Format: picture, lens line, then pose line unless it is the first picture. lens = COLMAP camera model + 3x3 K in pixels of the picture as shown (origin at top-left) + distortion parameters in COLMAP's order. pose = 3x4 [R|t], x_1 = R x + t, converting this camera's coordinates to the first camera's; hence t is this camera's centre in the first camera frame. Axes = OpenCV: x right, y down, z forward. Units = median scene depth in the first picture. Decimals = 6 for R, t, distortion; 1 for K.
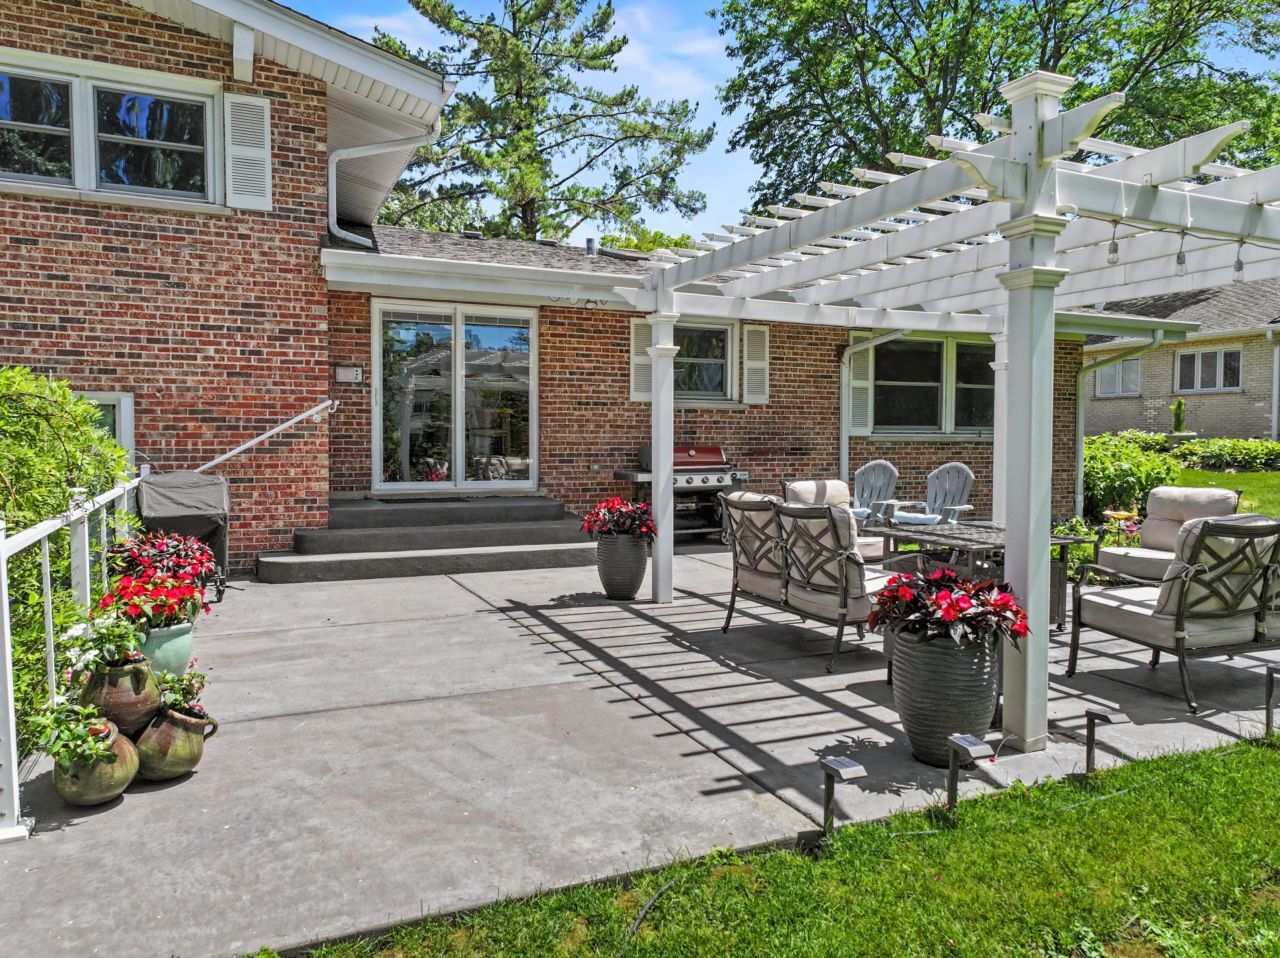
lens RADIAL K [[894.5, 0, 641.1], [0, 894.5, 478.1], [0, 0, 1]] dist [0.030840, 0.011152]
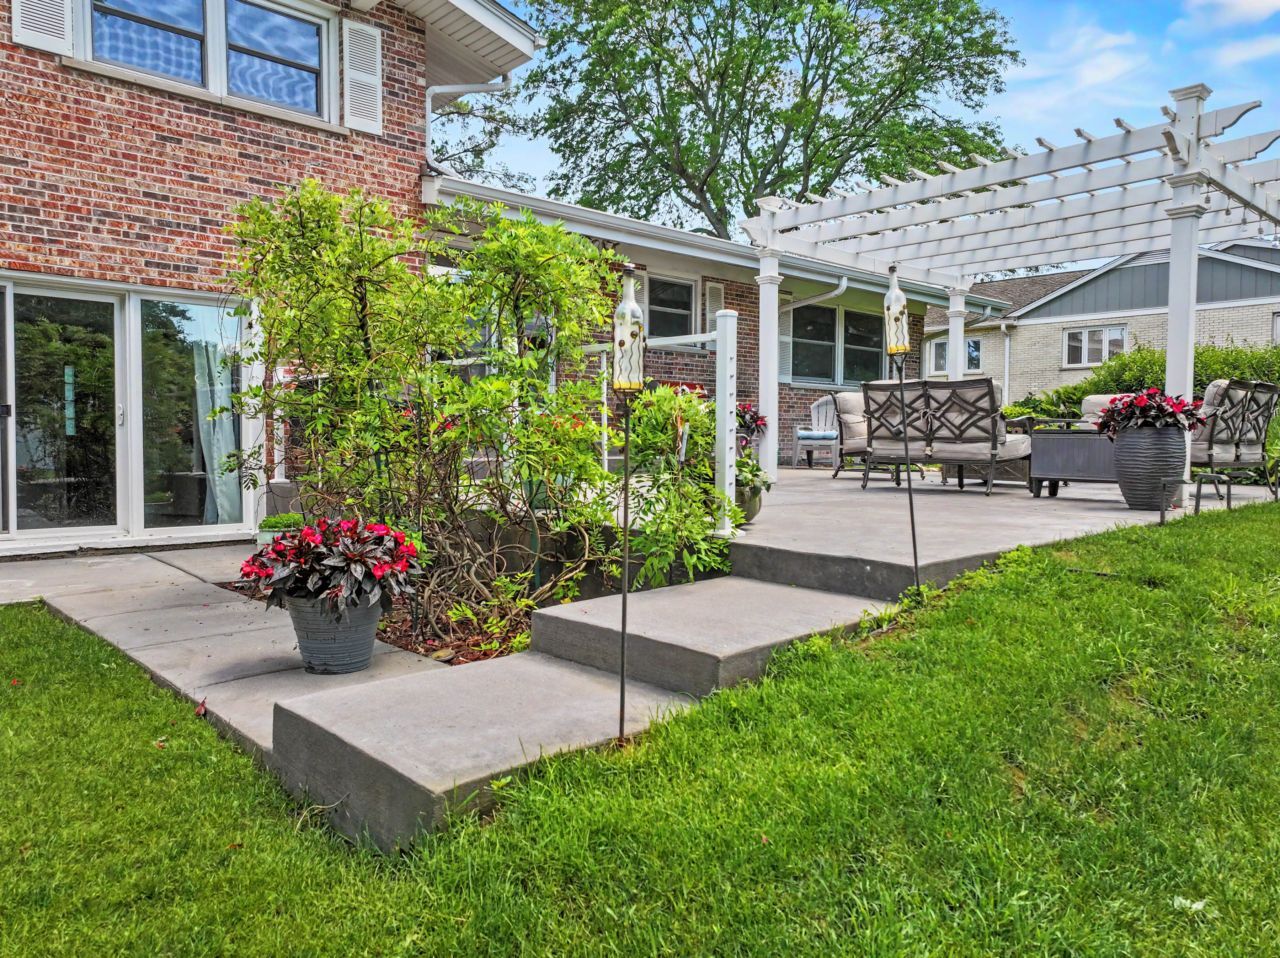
lens RADIAL K [[894.5, 0, 643.0], [0, 894.5, 475.2], [0, 0, 1]] dist [0.030840, 0.011152]
pose [[0.951205, -0.011335, 0.308351, -0.464101], [0.011532, 0.999933, 0.001183, 0.110240], [-0.308344, 0.002430, 0.951272, -0.109748]]
